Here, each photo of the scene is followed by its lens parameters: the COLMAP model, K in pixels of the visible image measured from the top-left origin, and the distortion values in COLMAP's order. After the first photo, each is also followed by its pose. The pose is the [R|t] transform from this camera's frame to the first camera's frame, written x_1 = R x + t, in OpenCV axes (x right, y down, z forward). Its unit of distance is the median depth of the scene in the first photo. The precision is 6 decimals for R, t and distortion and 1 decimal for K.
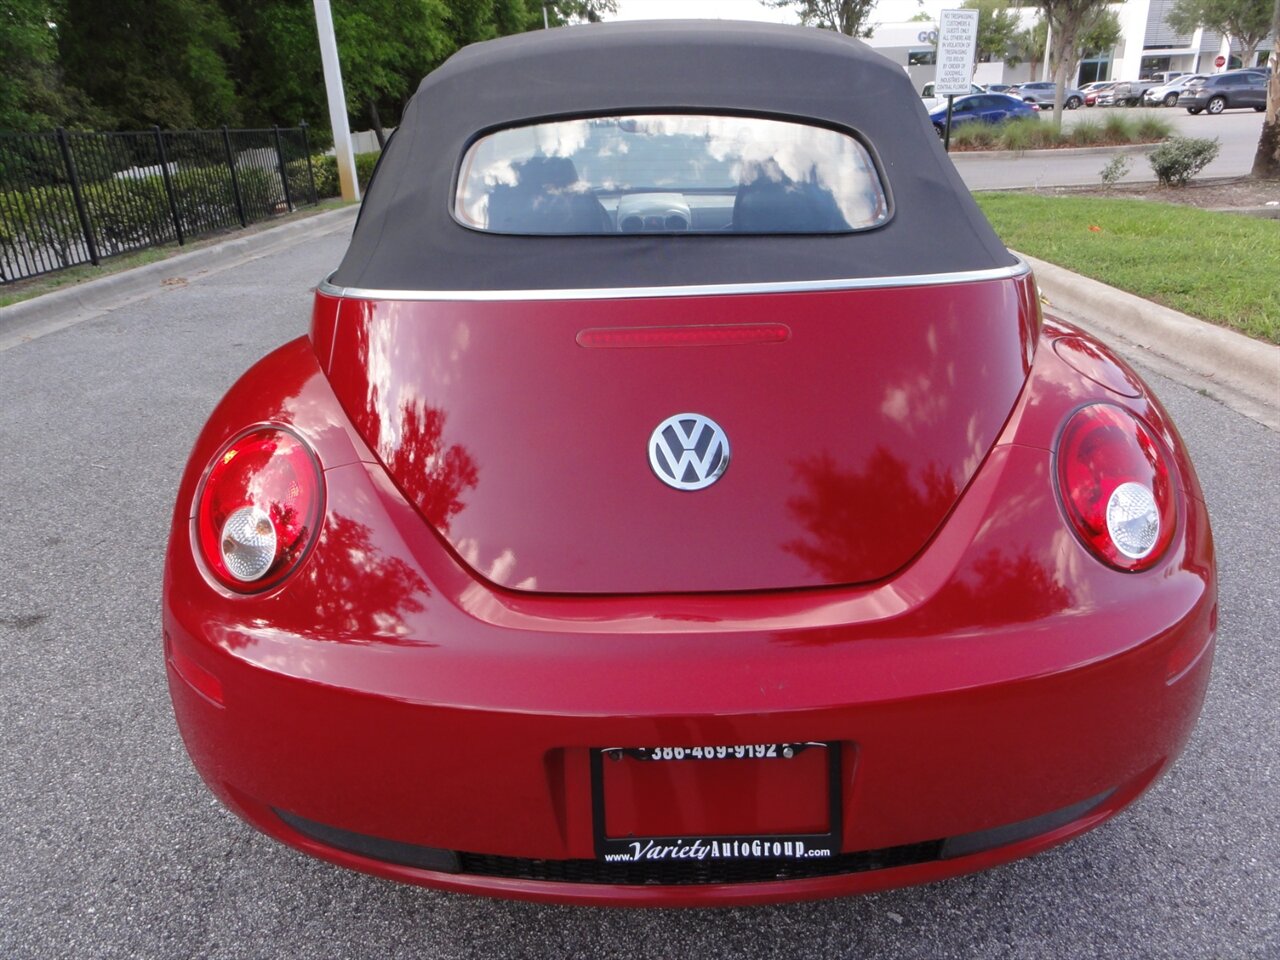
lens RADIAL K [[904.7, 0, 649.9], [0, 904.7, 488.0], [0, 0, 1]] dist [0.000759, -0.003250]
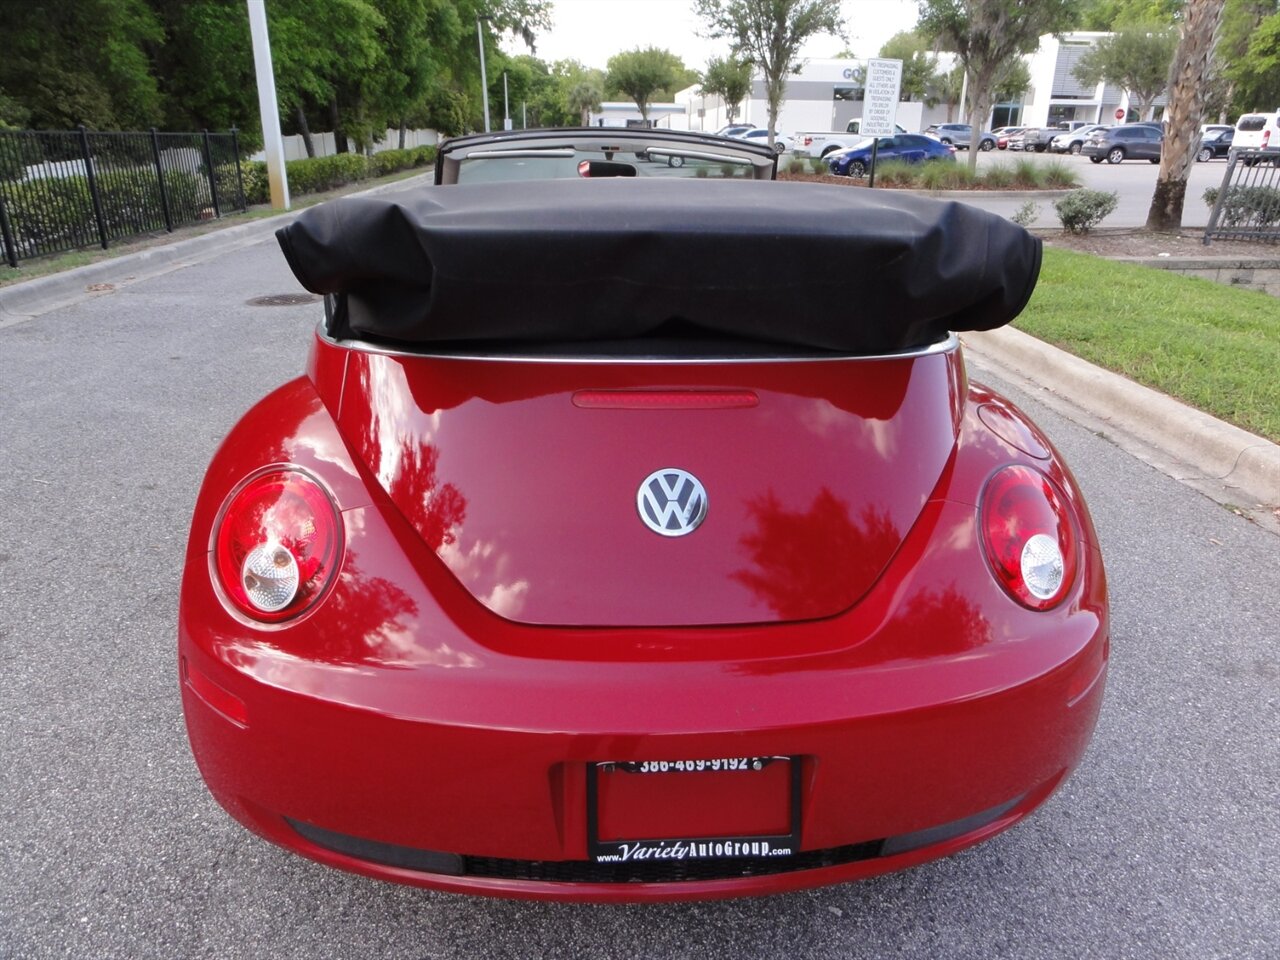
lens RADIAL K [[904.7, 0, 646.4], [0, 904.7, 489.5], [0, 0, 1]] dist [0.000759, -0.003250]
pose [[0.996275, 0.020112, 0.083852, -0.030219], [-0.019008, 0.999722, -0.013942, -0.014085], [-0.084110, 0.012296, 0.996381, -0.049558]]
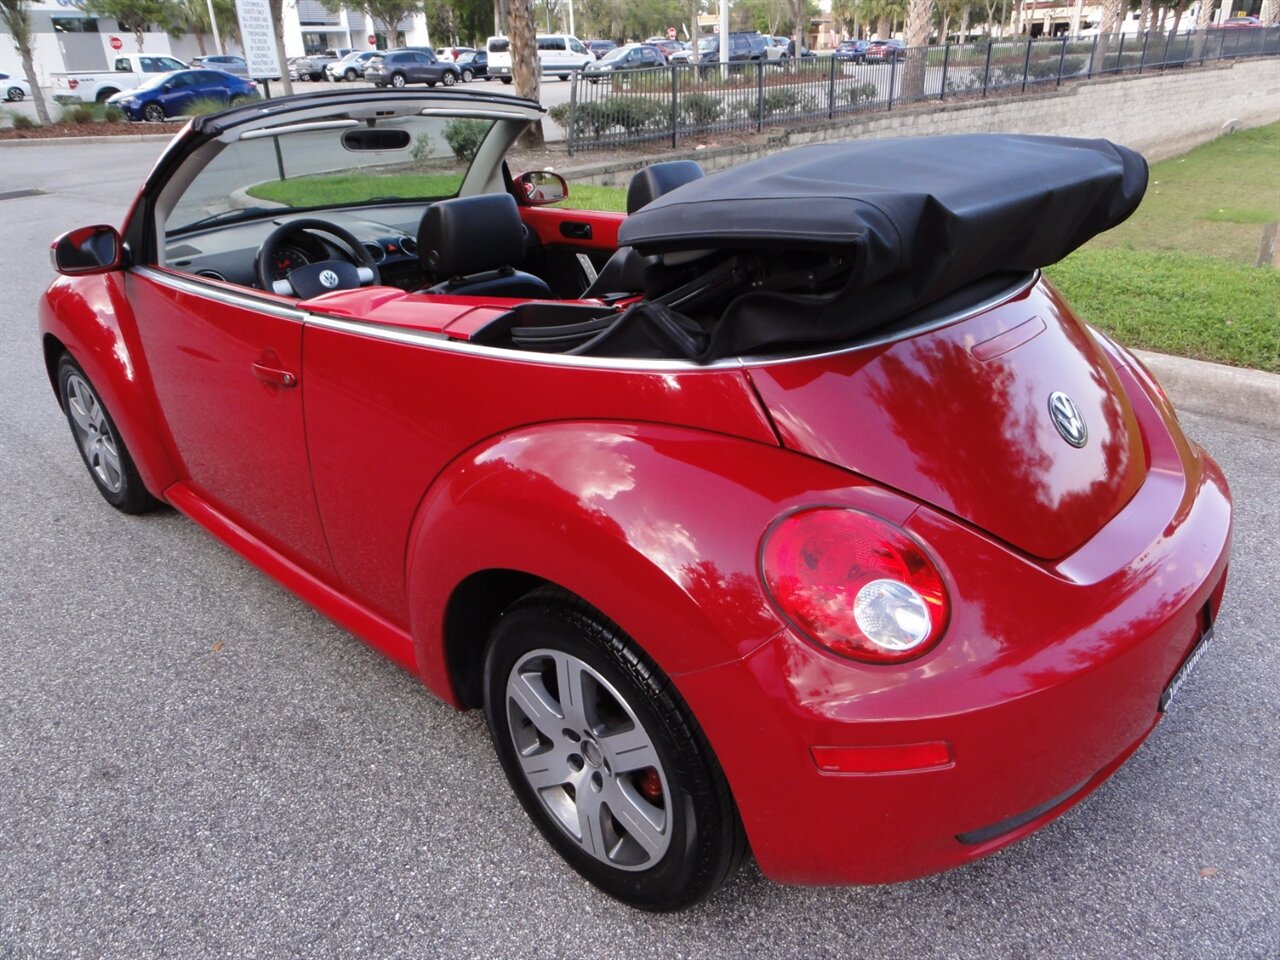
lens RADIAL K [[904.7, 0, 614.0], [0, 904.7, 501.4], [0, 0, 1]] dist [0.000759, -0.003250]
pose [[0.665536, -0.314922, 0.676673, -0.479129], [0.284855, 0.945172, 0.159714, -0.116320], [-0.689869, 0.086458, 0.718753, 0.177010]]
